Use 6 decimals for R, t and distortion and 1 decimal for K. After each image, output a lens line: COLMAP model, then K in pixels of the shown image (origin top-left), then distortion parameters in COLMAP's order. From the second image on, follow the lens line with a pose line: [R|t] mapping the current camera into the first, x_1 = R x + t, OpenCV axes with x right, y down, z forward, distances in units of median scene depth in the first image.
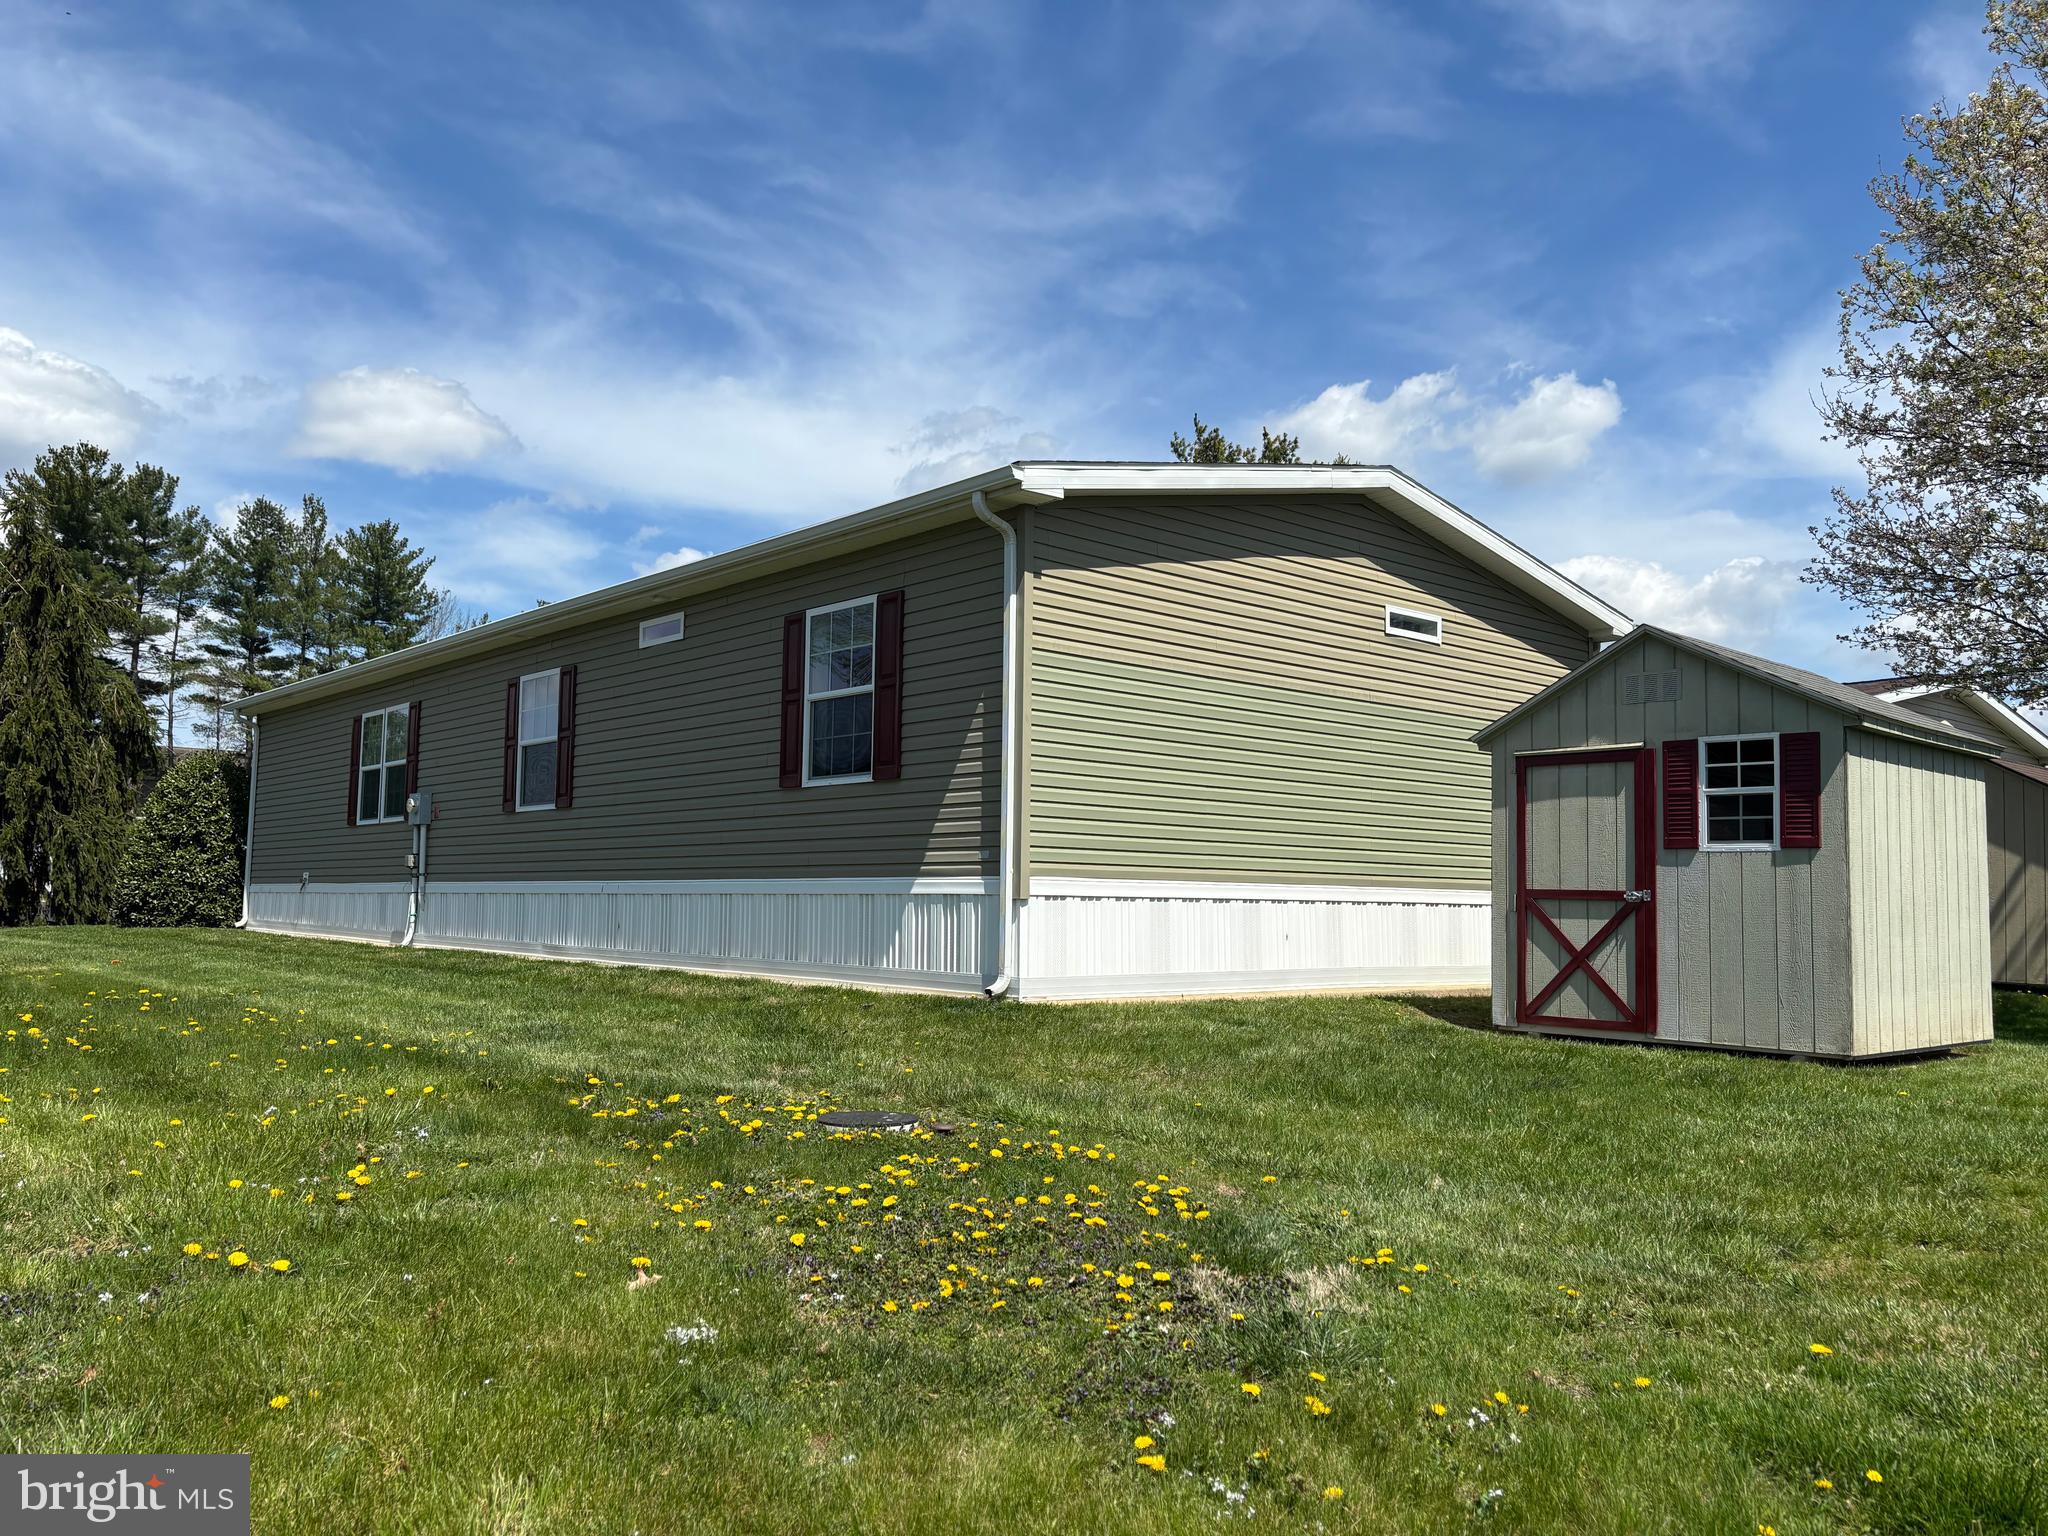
lens RADIAL K [[1546.8, 0, 1023.5], [0, 1546.8, 768.9], [0, 0, 1]] dist [0.013841, -0.025463]
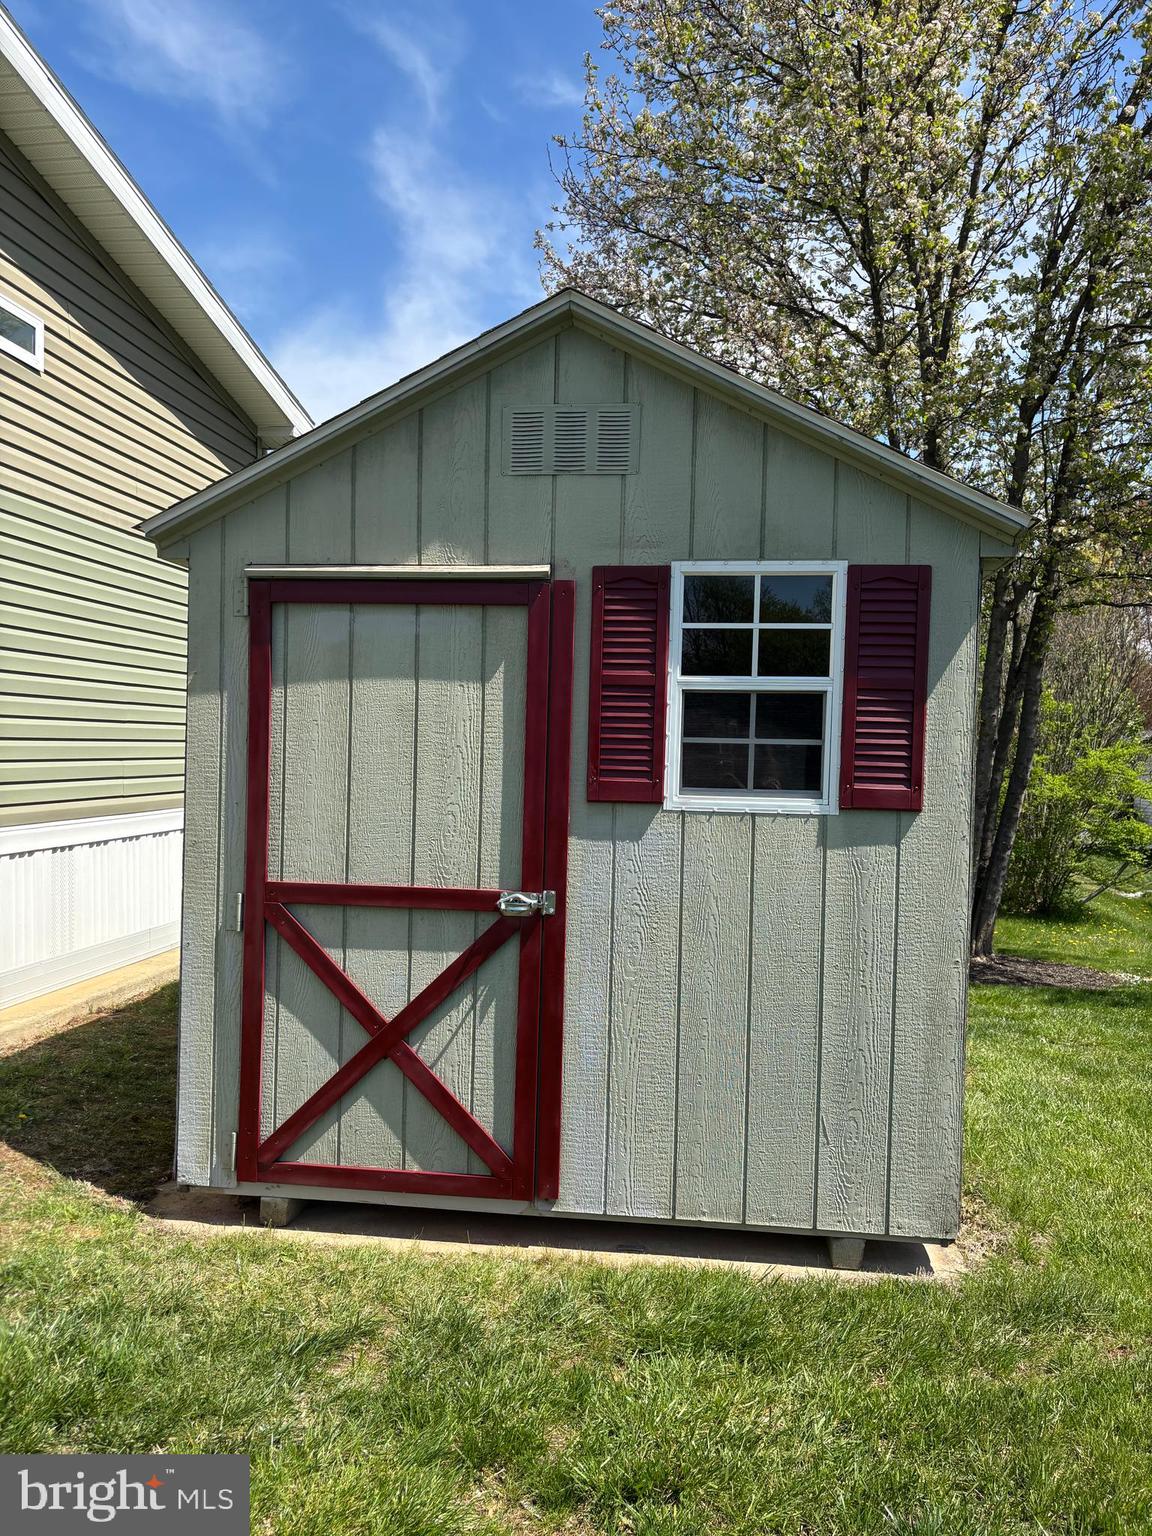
lens RADIAL K [[1160.1, 0, 575.6], [0, 1160.1, 765.4], [0, 0, 1]] dist [0.013841, -0.025463]
pose [[0.748057, -0.013413, 0.663499, 0.179434], [-0.061861, 0.994033, 0.089839, 0.010036], [-0.660745, -0.108249, 0.742764, 0.733125]]
